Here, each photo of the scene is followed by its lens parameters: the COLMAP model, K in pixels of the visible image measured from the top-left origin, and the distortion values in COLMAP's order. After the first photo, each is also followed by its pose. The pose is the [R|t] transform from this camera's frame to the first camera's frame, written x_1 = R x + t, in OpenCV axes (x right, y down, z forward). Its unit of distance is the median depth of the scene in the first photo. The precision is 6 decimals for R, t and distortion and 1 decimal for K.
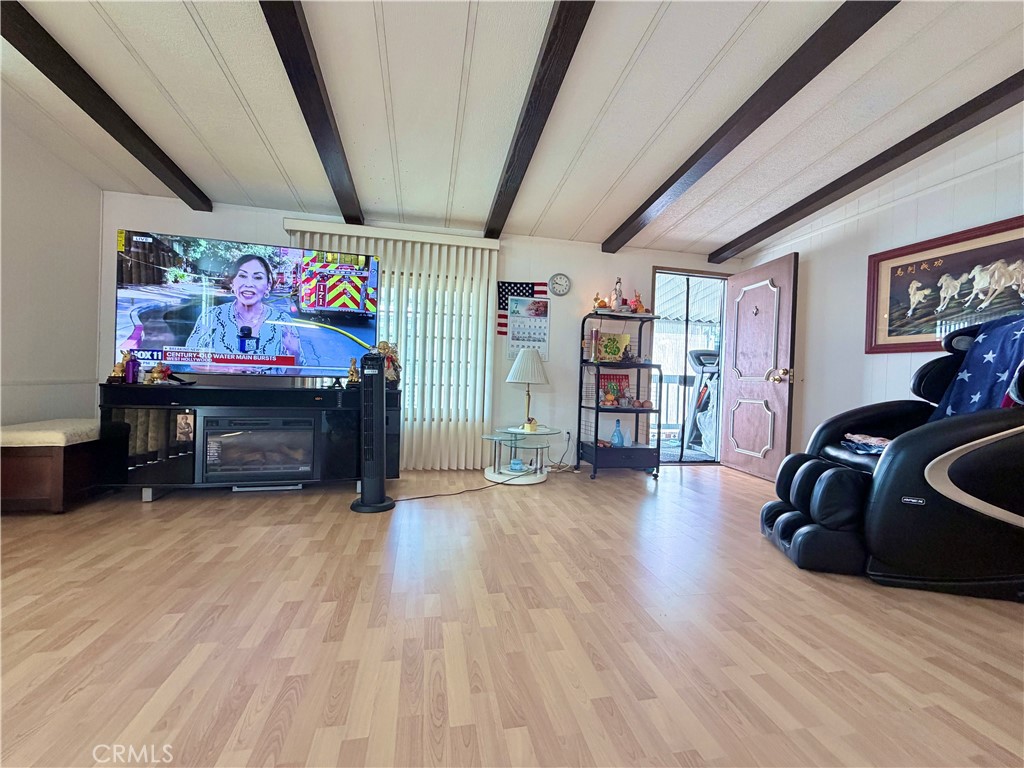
lens RADIAL K [[406.6, 0, 508.0], [0, 406.6, 383.0], [0, 0, 1]] dist [-0.000442, -0.000647]
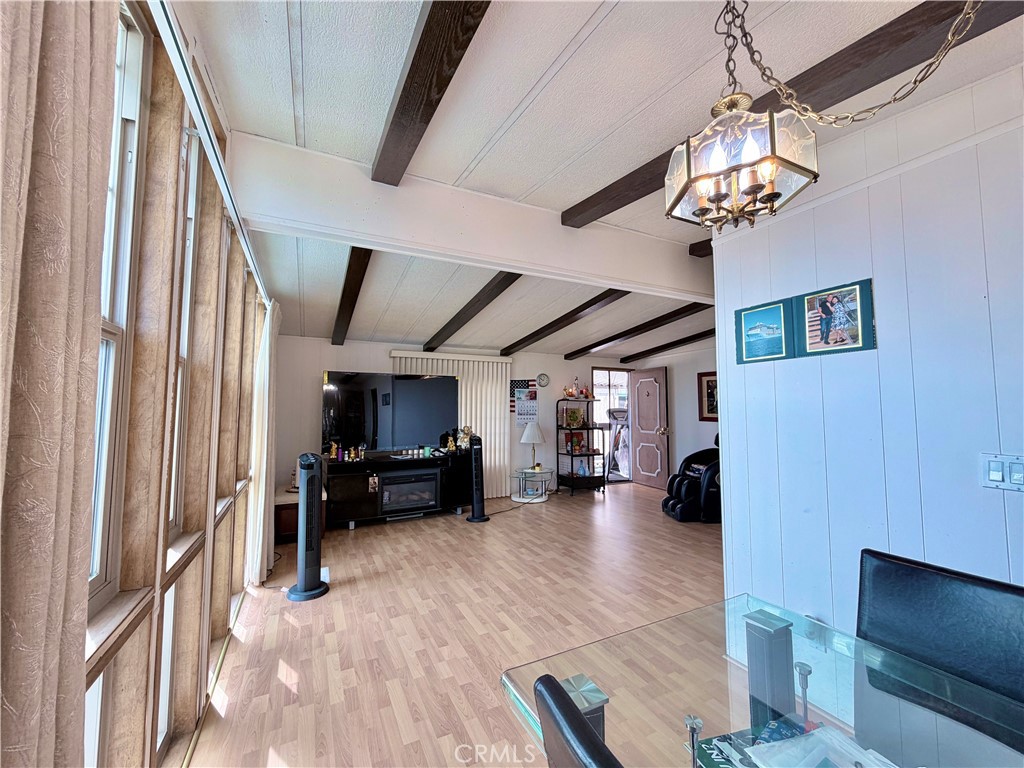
lens RADIAL K [[406.6, 0, 508.0], [0, 406.6, 383.0], [0, 0, 1]] dist [-0.000442, -0.000647]
pose [[0.967935, -0.017701, 0.250577, -0.476700], [0.035622, 0.997106, -0.067169, -0.137496], [-0.248663, 0.073941, 0.965764, -0.638287]]
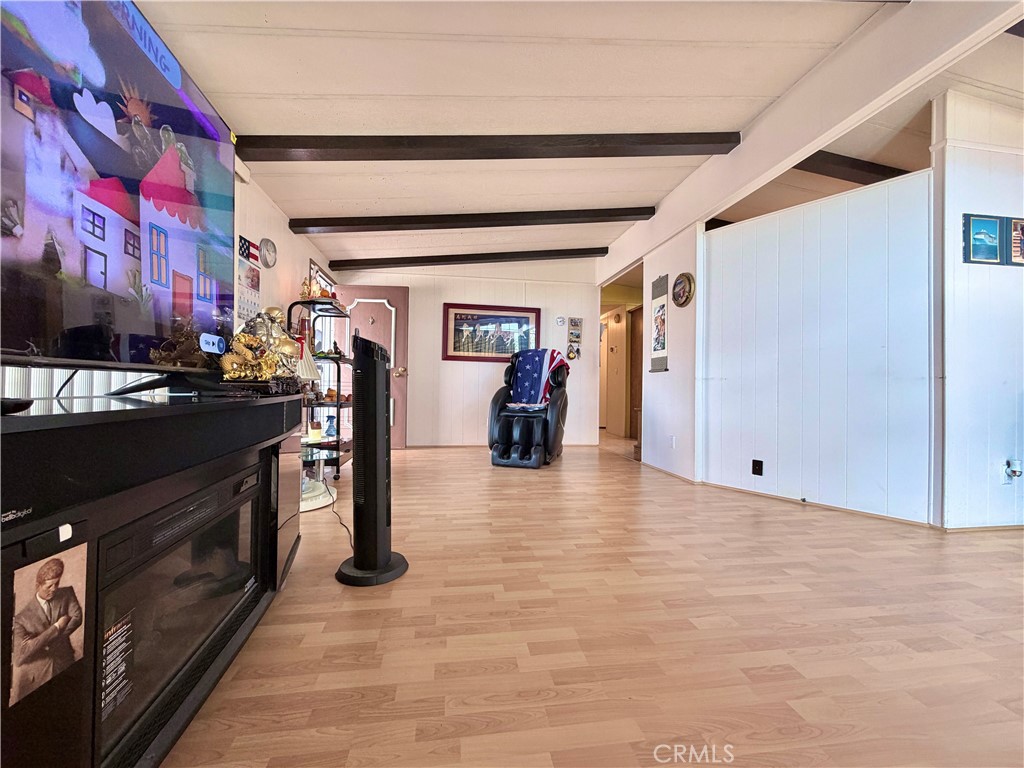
lens RADIAL K [[410.4, 0, 508.3], [0, 410.4, 382.9], [0, 0, 1]] dist [0.000932, 0.000021]
pose [[0.057696, -0.020130, 0.998131, -0.710141], [-0.002348, 0.999791, 0.020299, -0.010414], [-0.998331, -0.003515, 0.057636, 0.543244]]
